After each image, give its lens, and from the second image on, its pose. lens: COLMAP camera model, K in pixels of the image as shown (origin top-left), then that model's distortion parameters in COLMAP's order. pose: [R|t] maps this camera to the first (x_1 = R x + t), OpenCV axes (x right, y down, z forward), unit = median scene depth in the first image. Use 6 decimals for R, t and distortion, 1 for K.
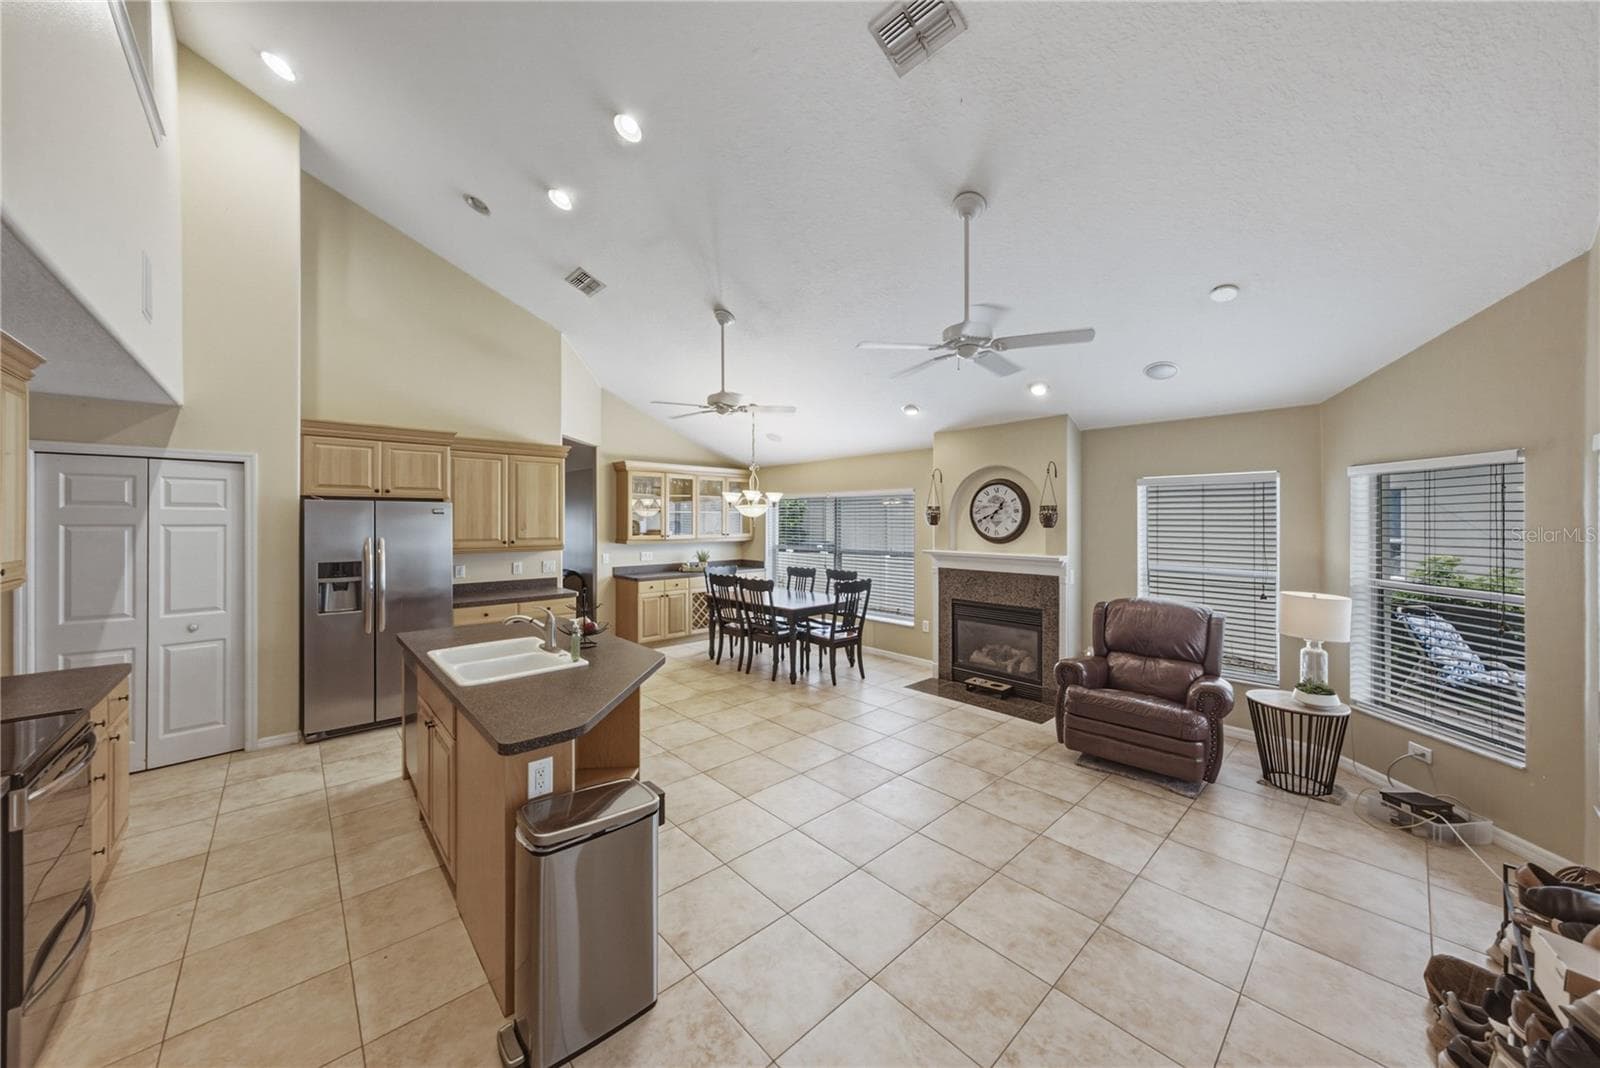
lens RADIAL K [[547.1, 0, 802.1], [0, 547.1, 517.2], [0, 0, 1]] dist [0.000664, 0.000146]
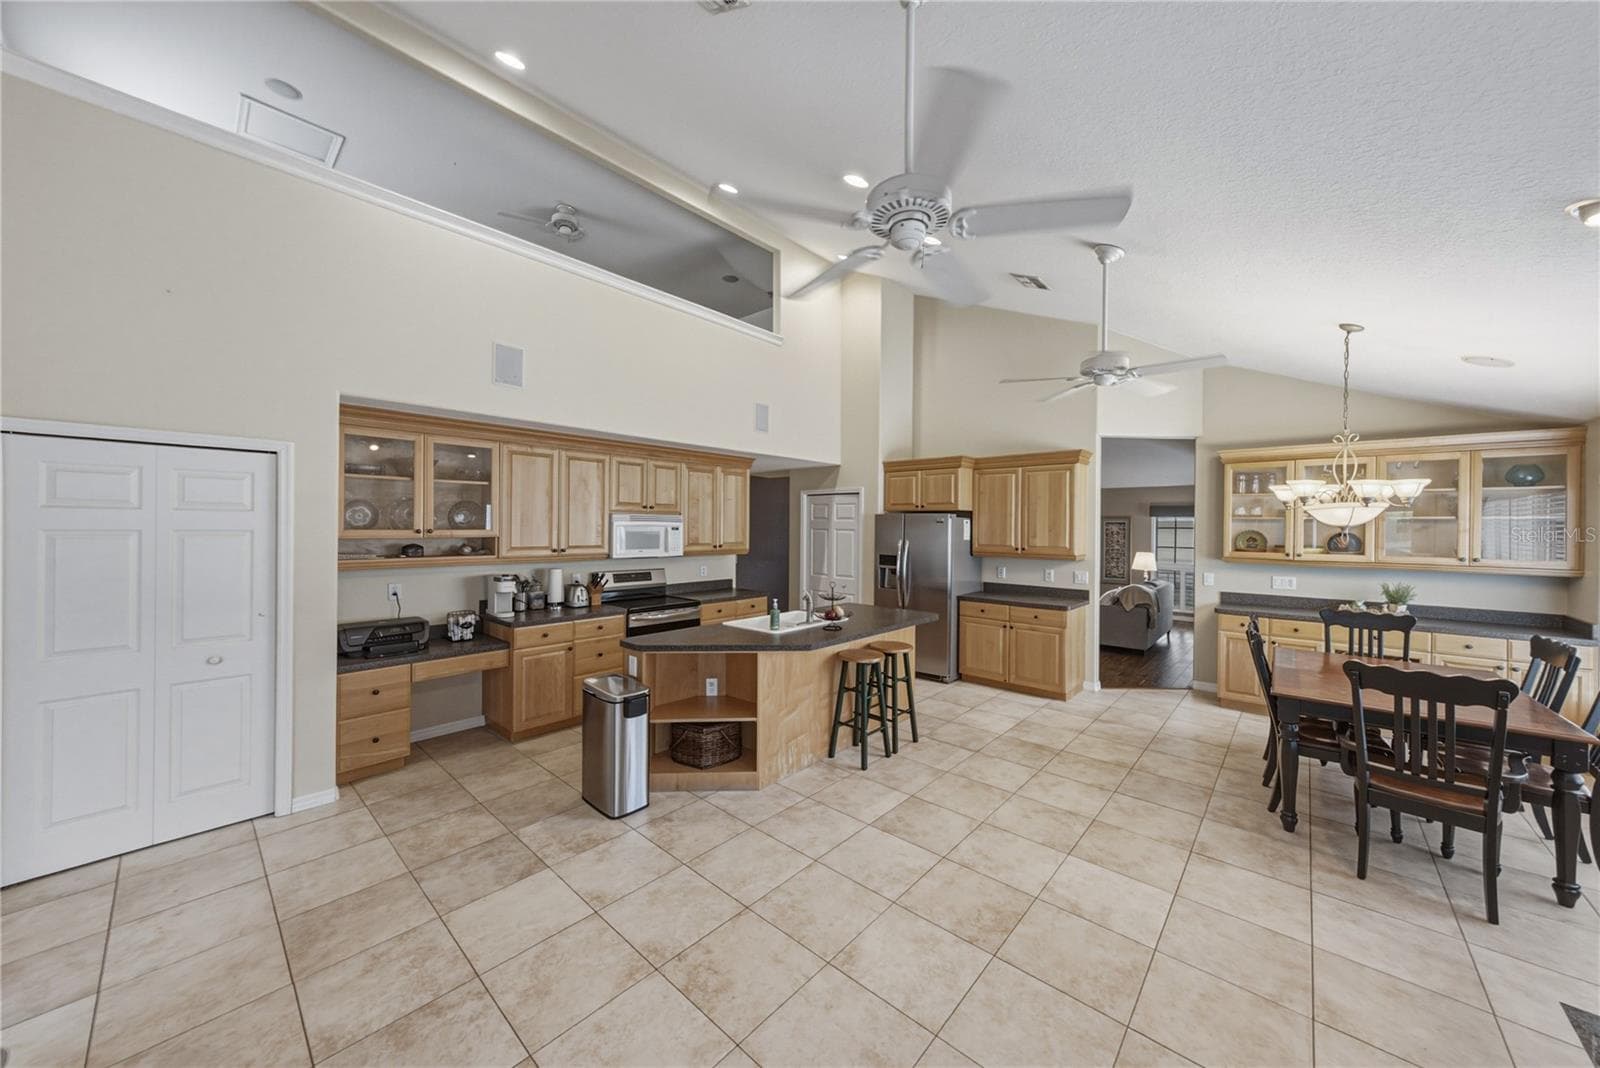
lens RADIAL K [[556.8, 0, 814.0], [0, 556.8, 527.8], [0, 0, 1]] dist [0.000629, 0.000053]
pose [[0.106161, 0.002558, -0.994346, 0.545101], [-0.001336, 0.999996, 0.002430, 0.002924], [0.994348, 0.001070, 0.106164, 0.531594]]
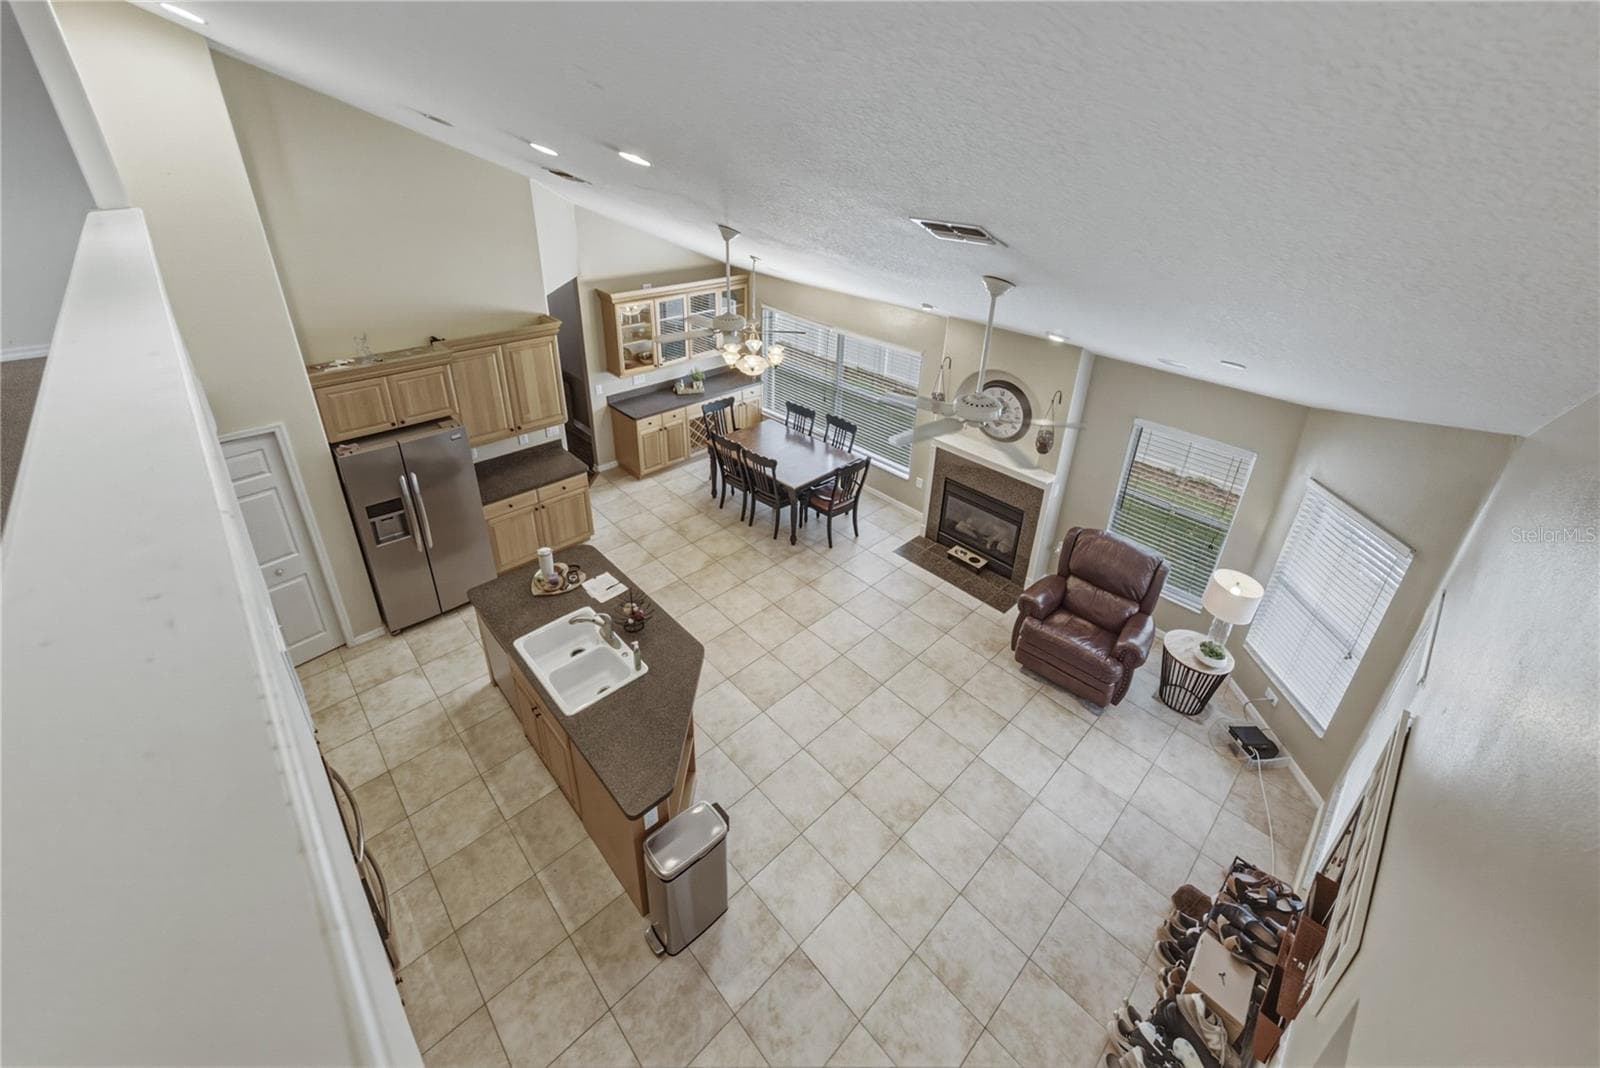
lens RADIAL K [[634.1, 0, 799.4], [0, 634.1, 420.4], [0, 0, 1]] dist [0.001307, -0.000083]
pose [[0.999505, 0.019523, 0.024682, -0.045940], [-0.027806, 0.915171, 0.402105, -0.496892], [-0.014738, -0.402592, 0.915261, -0.080354]]
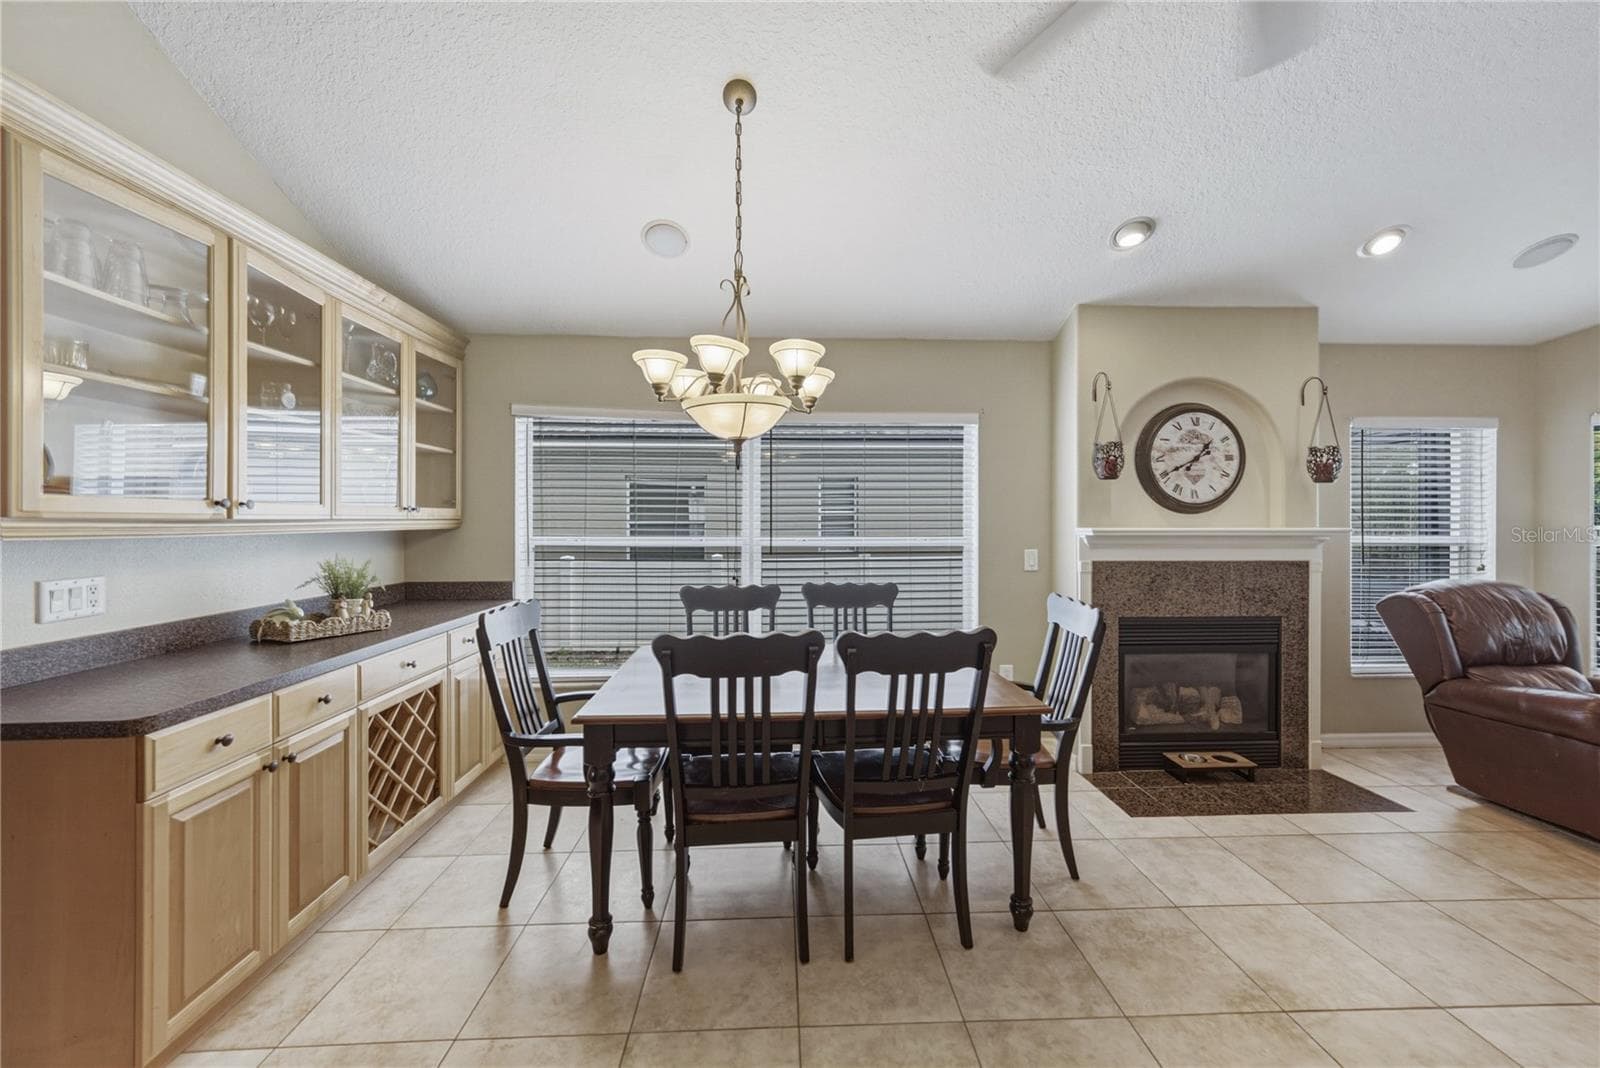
lens RADIAL K [[606.4, 0, 799.6], [0, 606.4, 518.6], [0, 0, 1]] dist [0.000879, 0.000071]
pose [[0.652564, 0.000239, 0.757733, -0.438151], [-0.005897, 0.999971, 0.004763, 0.057504], [-0.757710, -0.007576, 0.652547, 0.970632]]
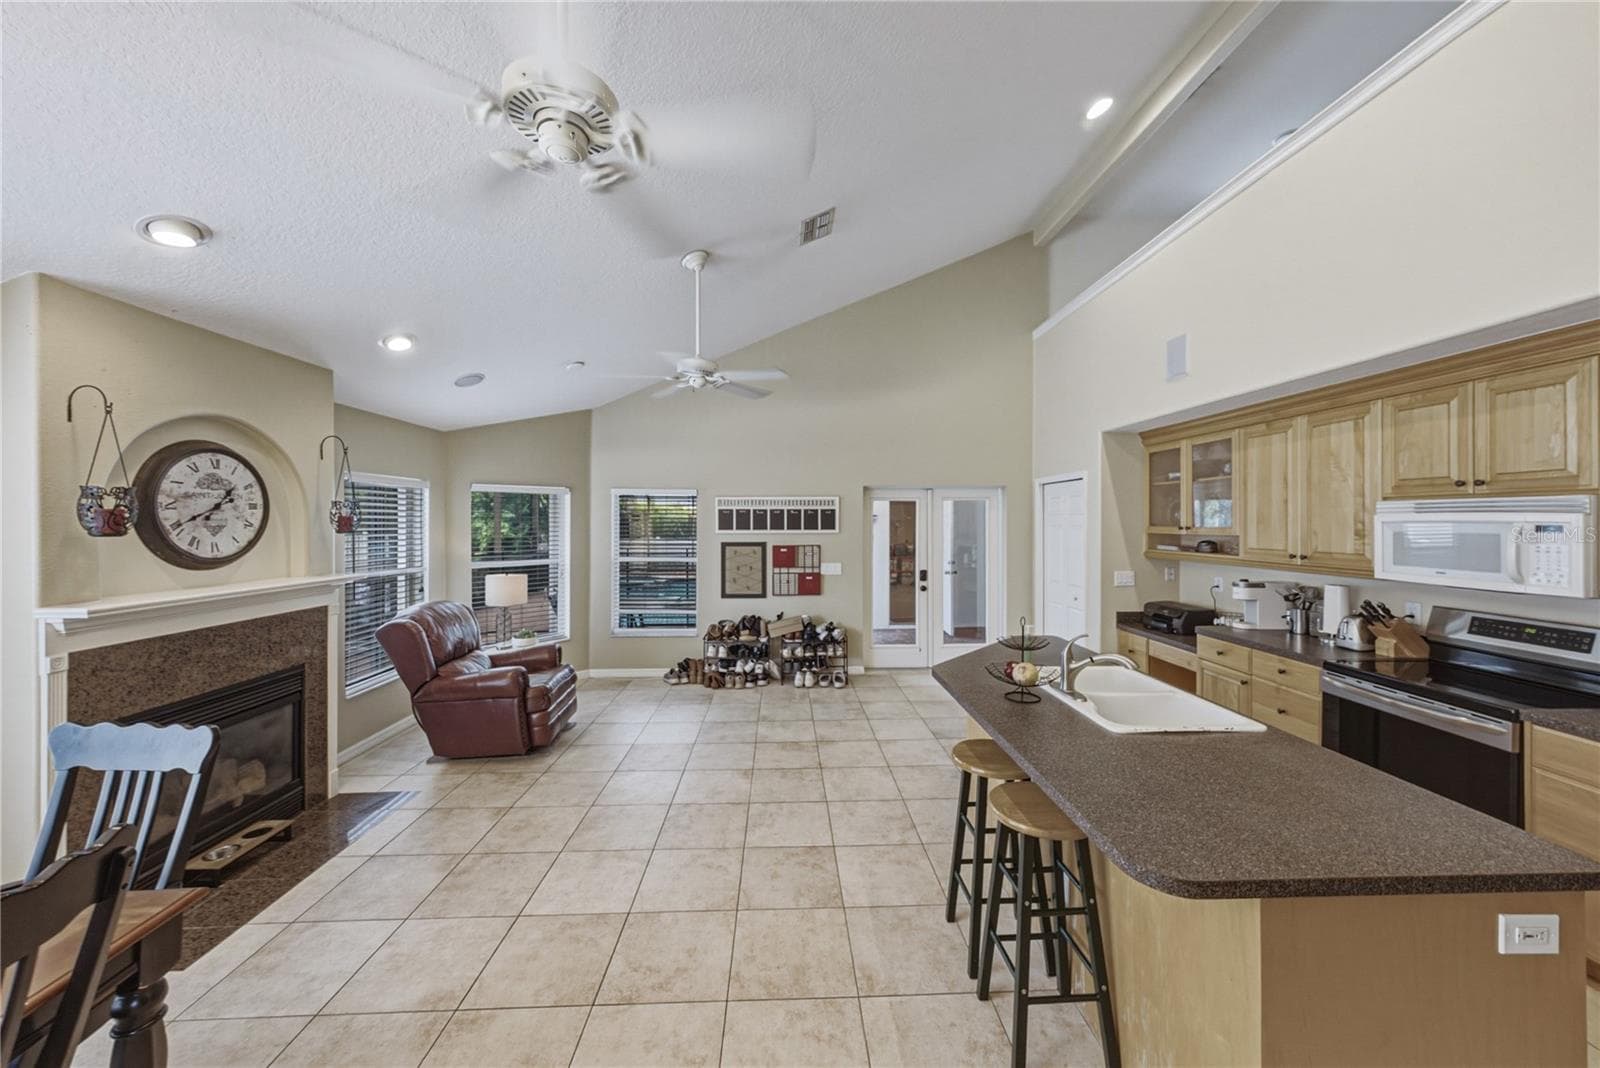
lens RADIAL K [[565.1, 0, 797.9], [0, 565.1, 519.4], [0, 0, 1]] dist [0.001063, 0.000030]
pose [[-0.755904, 0.002276, 0.654678, -0.423912], [-0.002407, 0.999978, -0.006256, 0.004291], [-0.654678, -0.006305, -0.755882, 1.127473]]
